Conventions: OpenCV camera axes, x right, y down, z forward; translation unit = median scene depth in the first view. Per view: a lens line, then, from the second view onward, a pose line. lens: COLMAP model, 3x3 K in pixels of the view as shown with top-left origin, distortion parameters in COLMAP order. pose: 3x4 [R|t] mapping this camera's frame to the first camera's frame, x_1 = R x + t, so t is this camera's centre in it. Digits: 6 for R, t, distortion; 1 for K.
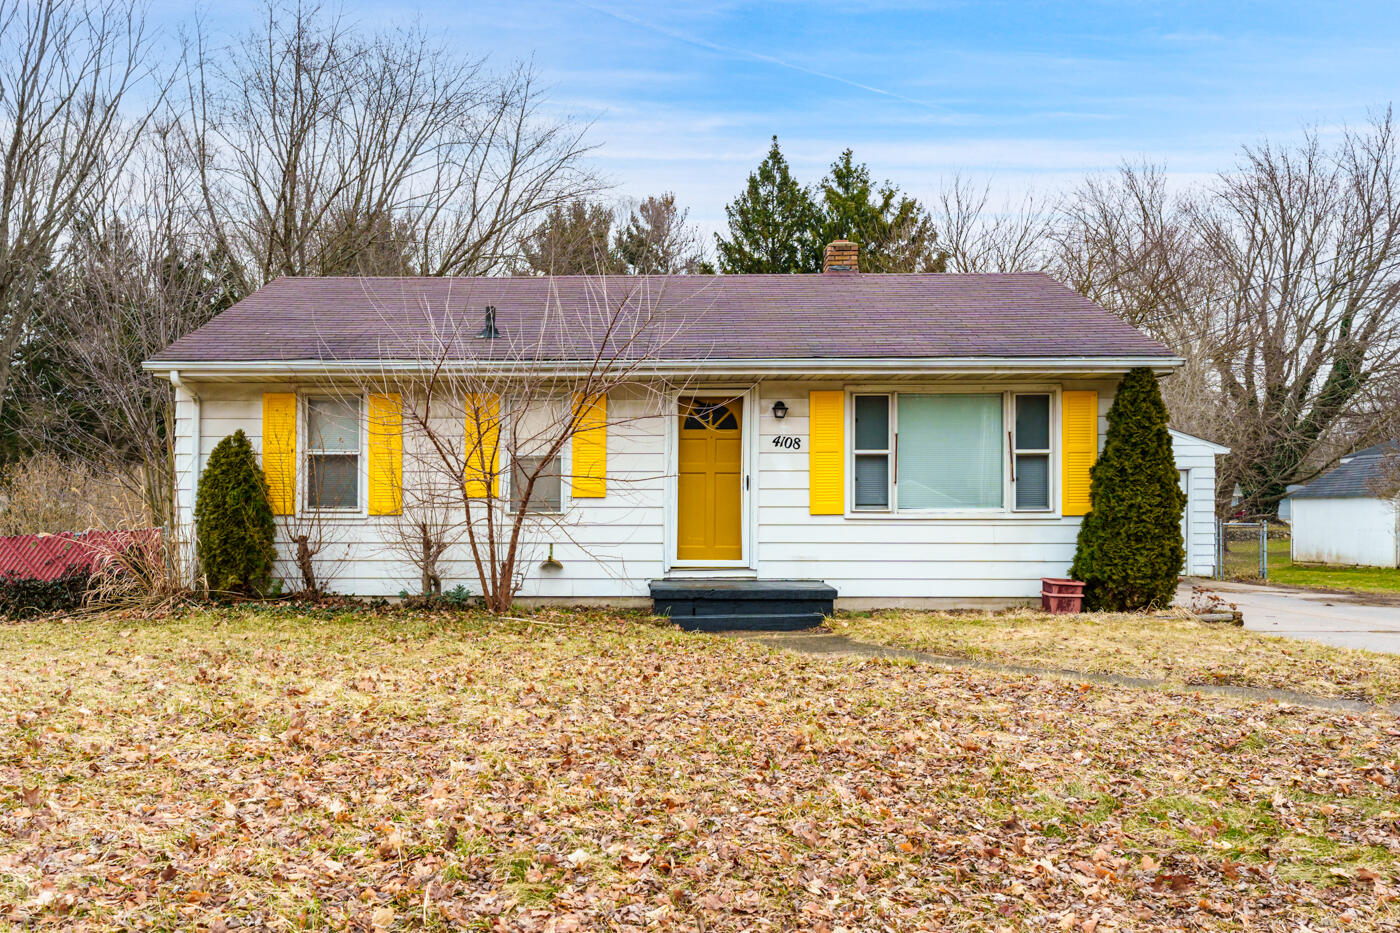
lens RADIAL K [[1117.3, 0, 700.0], [0, 1117.3, 466.5], [0, 0, 1]] dist [0.006017, 0.000839]
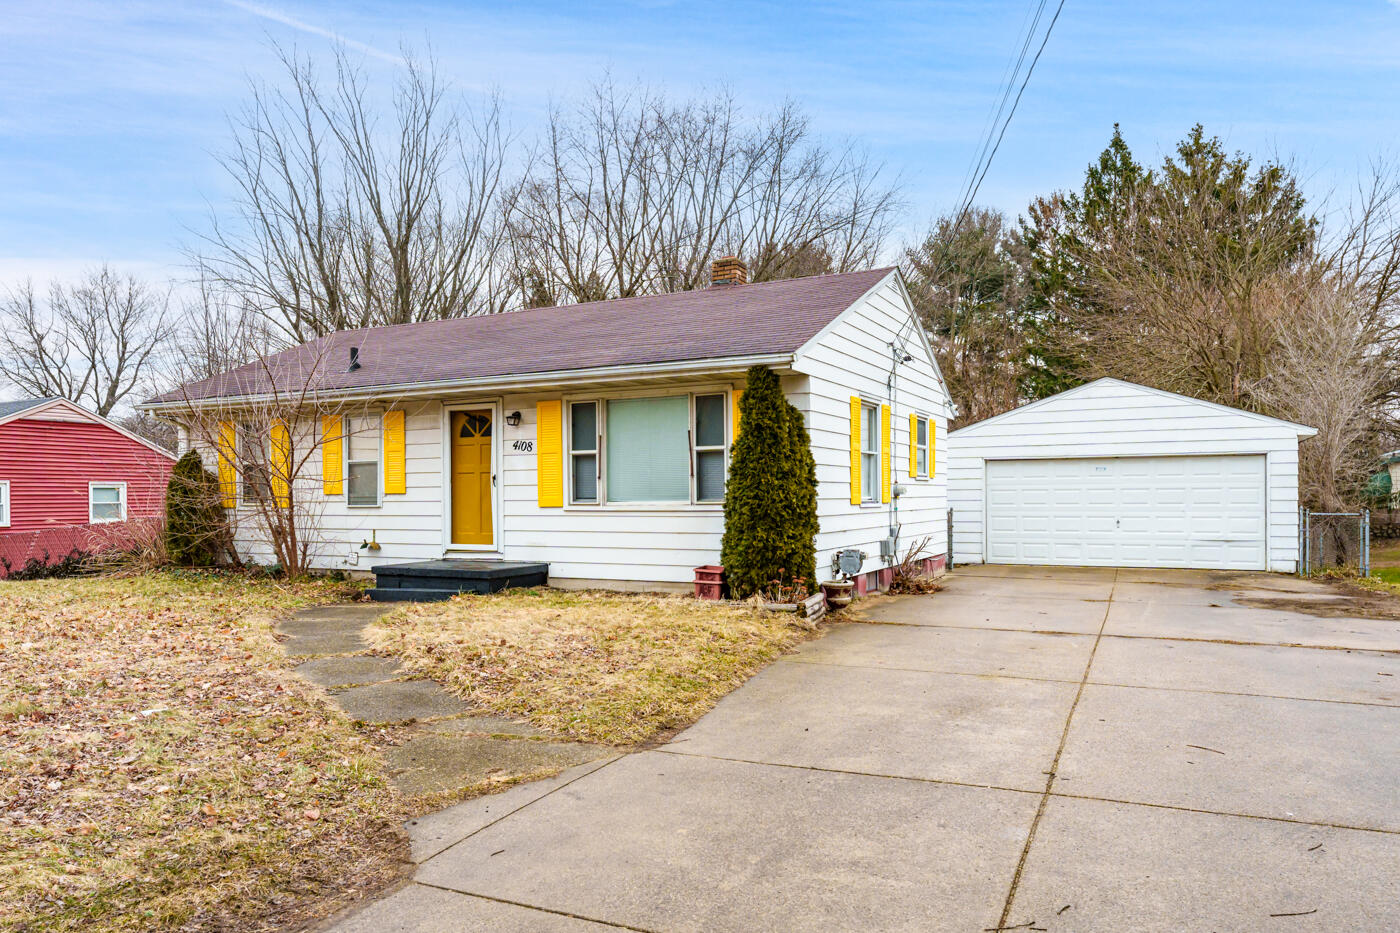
lens RADIAL K [[1006.4, 0, 699.7], [0, 1006.4, 487.3], [0, 0, 1]] dist [-0.003337, -0.000077]
pose [[0.896417, -0.010629, -0.443085, 0.715859], [0.022645, 0.999505, 0.021836, 0.003132], [0.442634, -0.029608, 0.896214, 0.128804]]
